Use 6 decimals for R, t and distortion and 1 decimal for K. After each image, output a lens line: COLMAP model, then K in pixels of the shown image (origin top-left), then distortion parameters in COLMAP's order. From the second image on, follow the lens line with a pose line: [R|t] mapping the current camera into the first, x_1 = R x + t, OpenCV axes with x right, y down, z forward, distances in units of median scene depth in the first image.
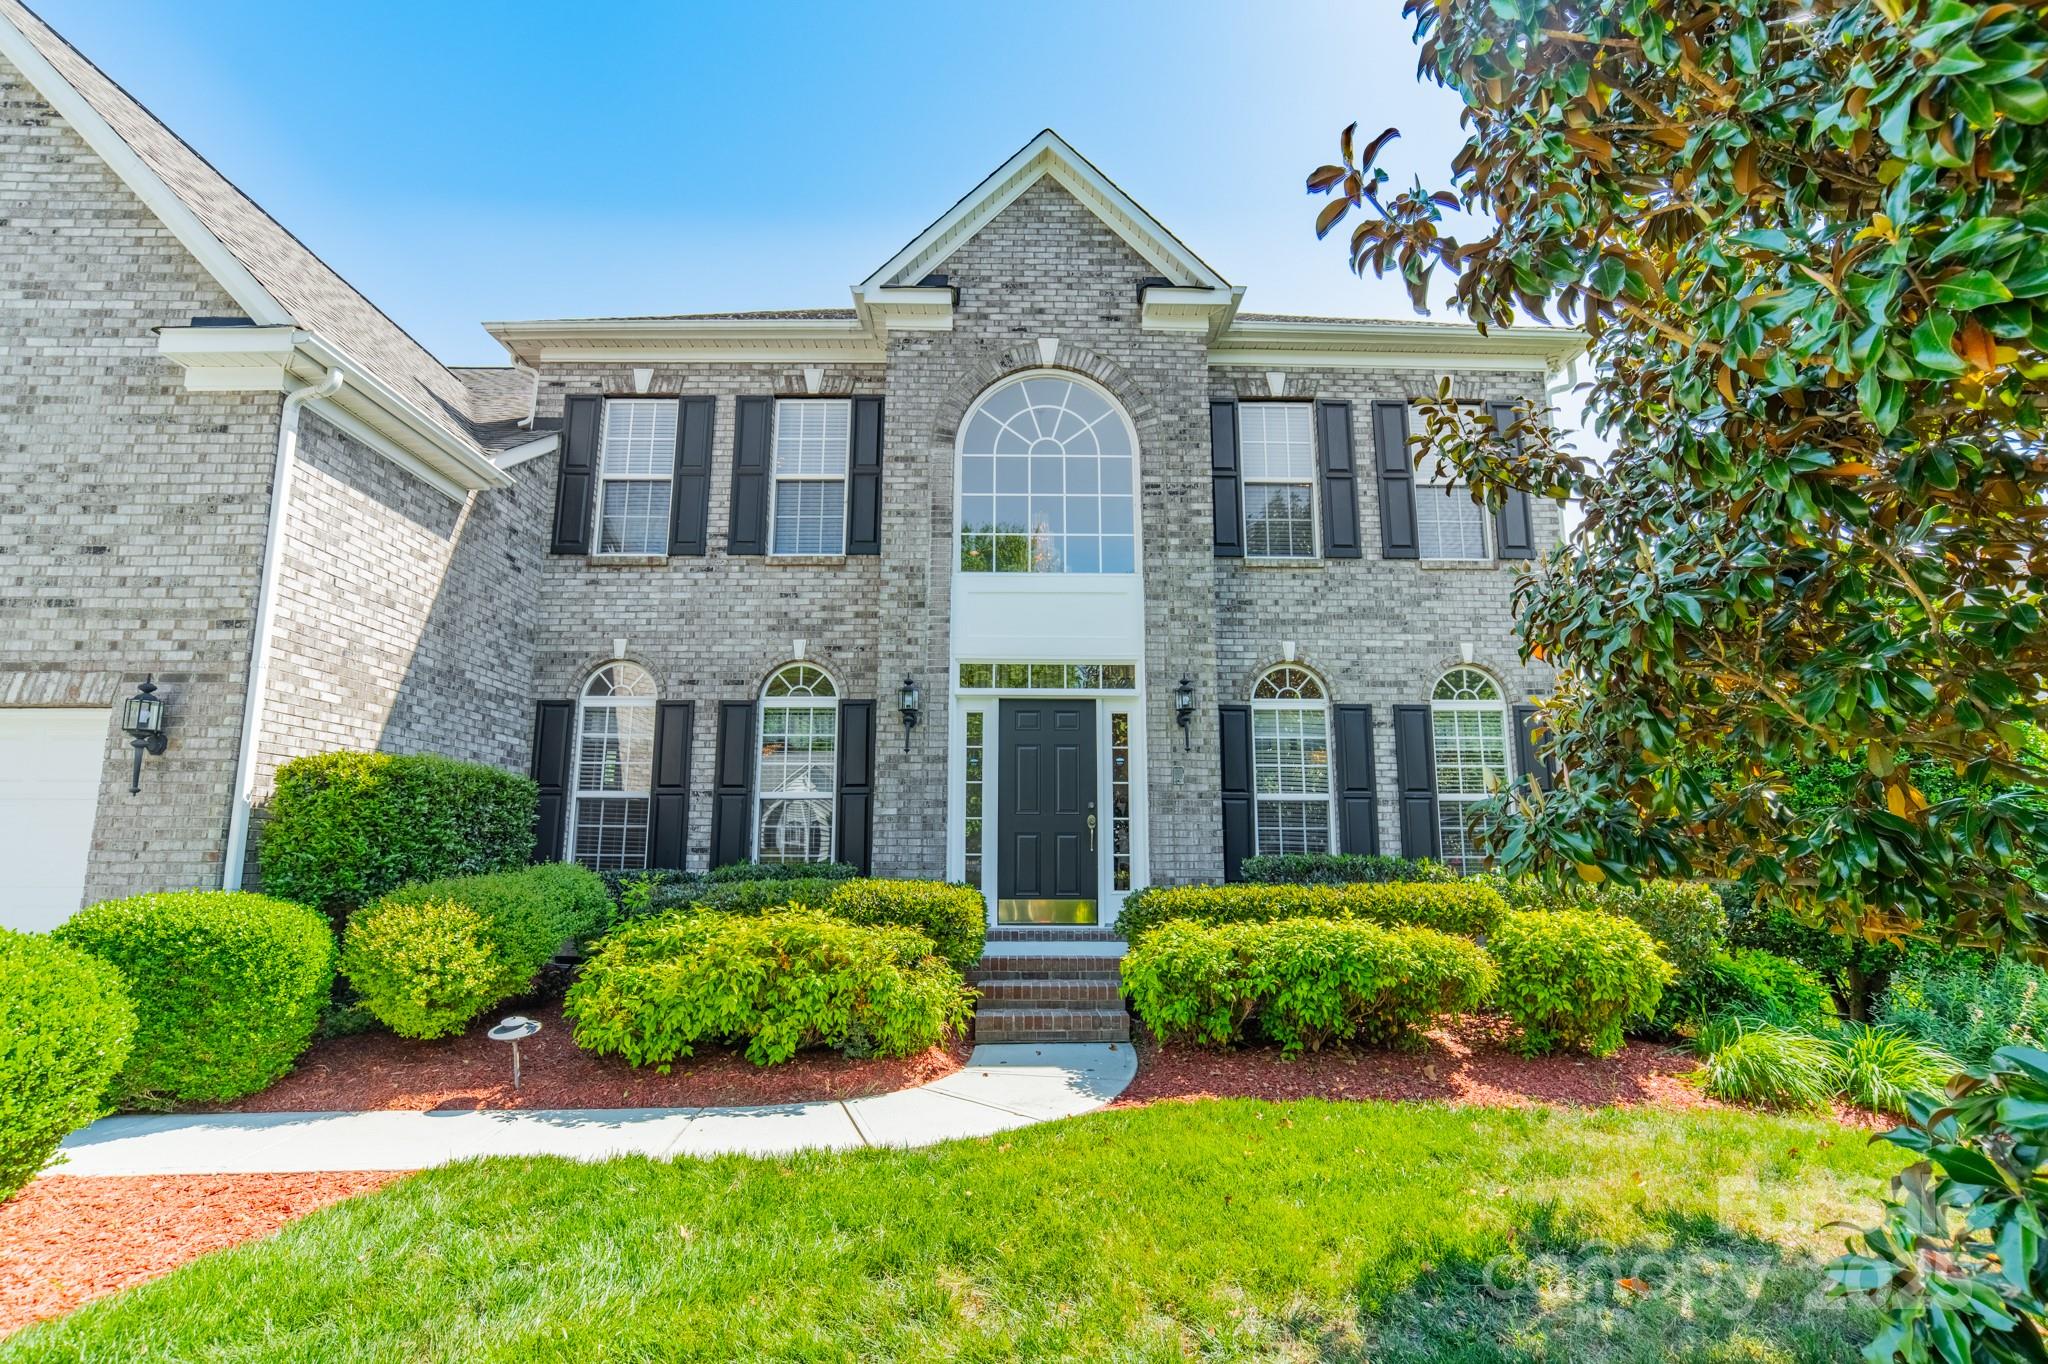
lens RADIAL K [[940.8, 0, 1027.6], [0, 940.8, 691.6], [0, 0, 1]] dist [-0.021467, 0.005744]
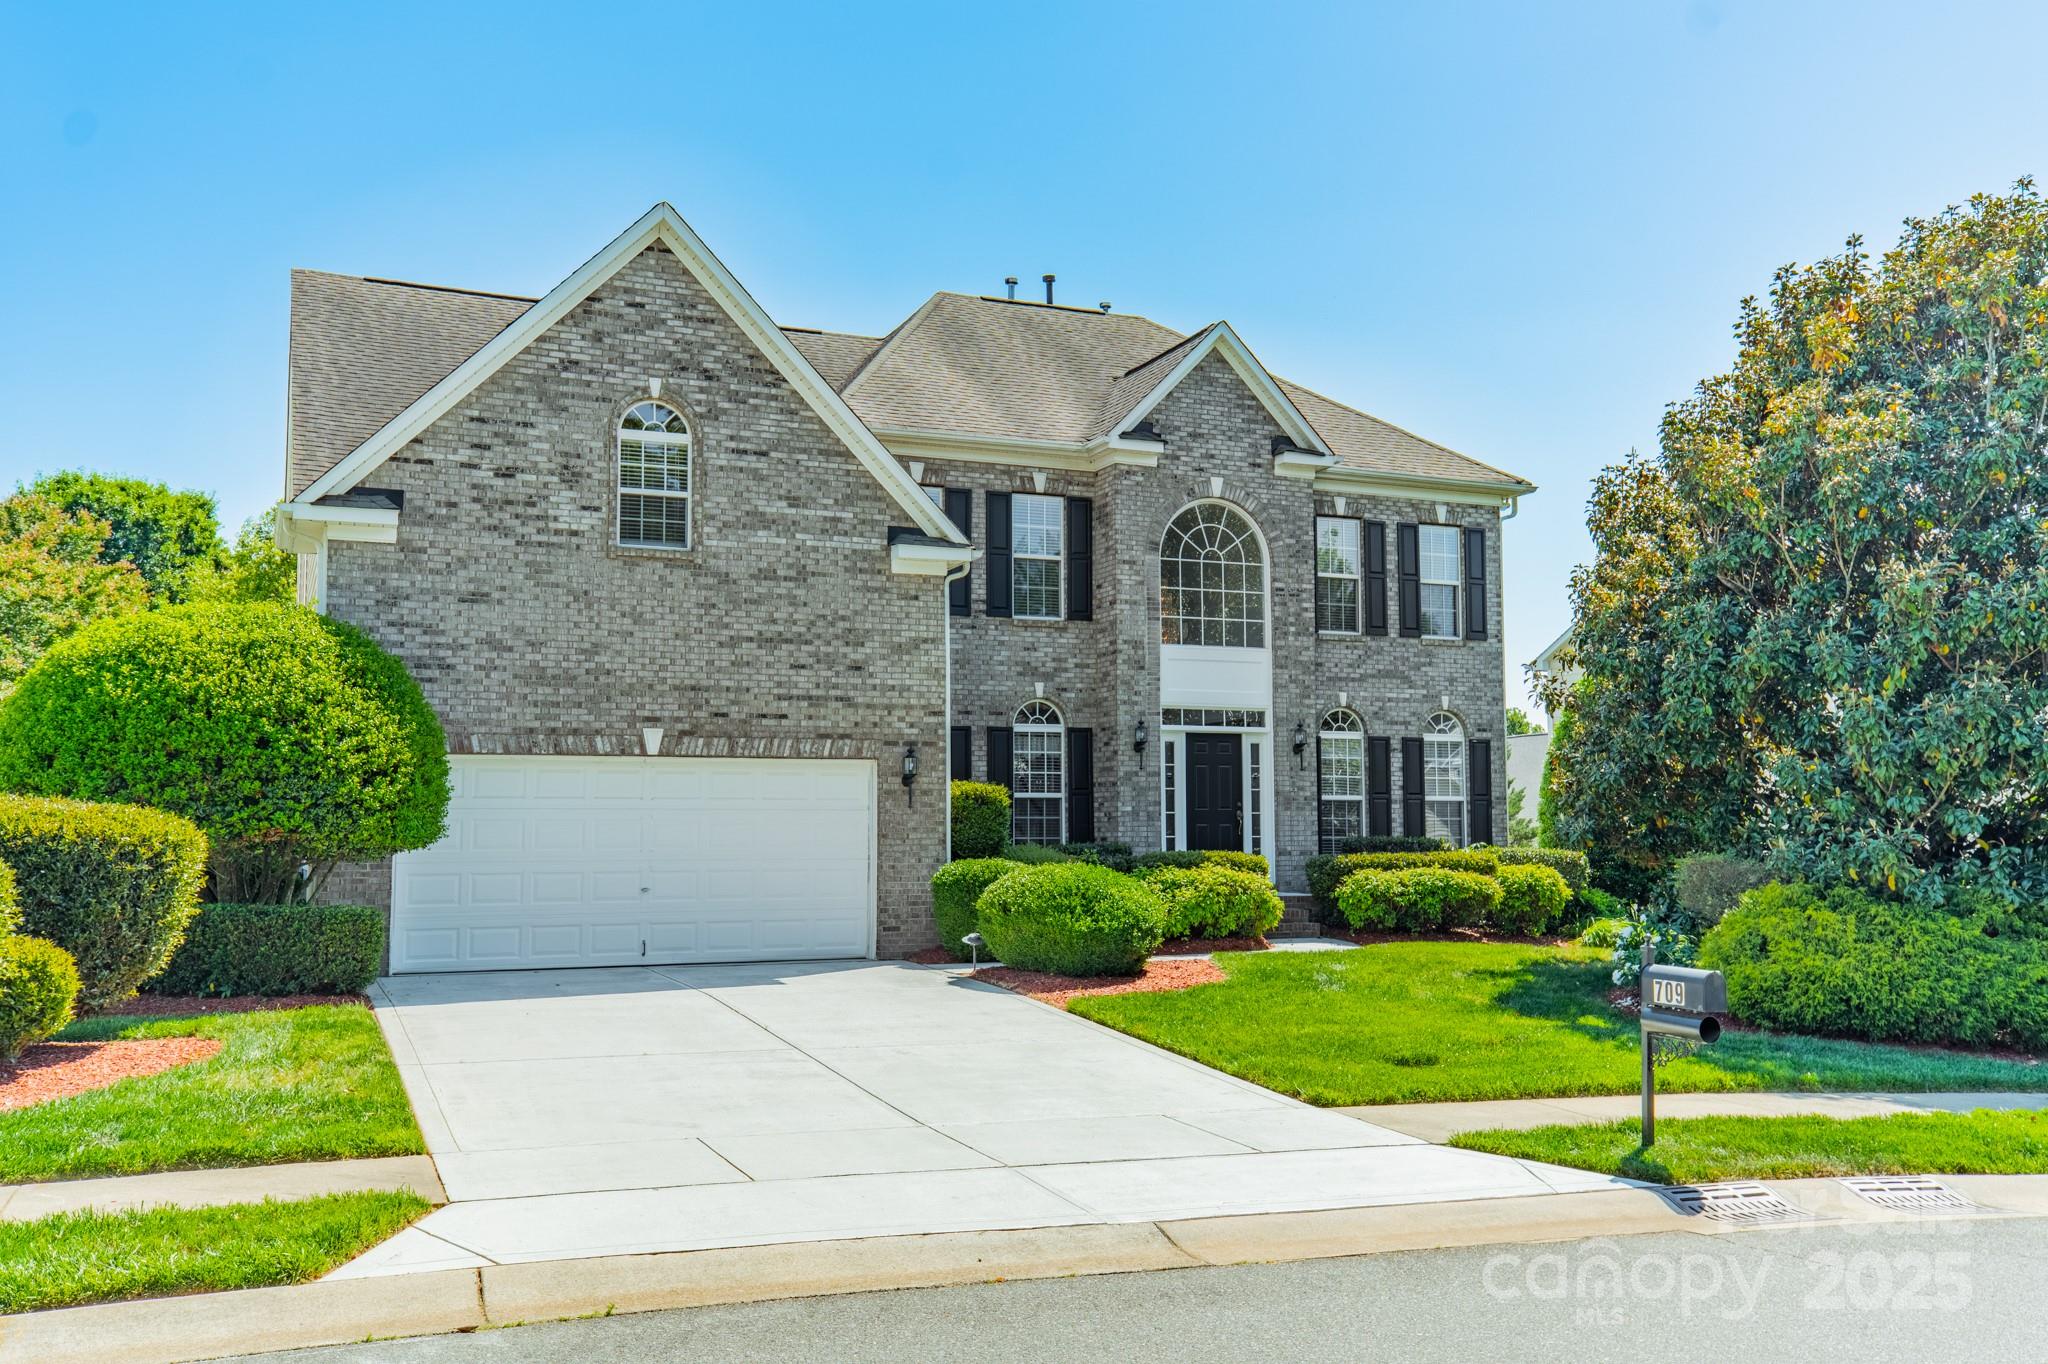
lens RADIAL K [[1742.3, 0, 1024.0], [0, 1742.3, 682.0], [0, 0, 1]] dist [0.071948, 0.000656]
pose [[0.926800, 0.028606, 0.374465, -1.282799], [-0.060728, 0.995388, 0.074264, -0.257511], [-0.370613, -0.091568, 0.924263, -1.421768]]
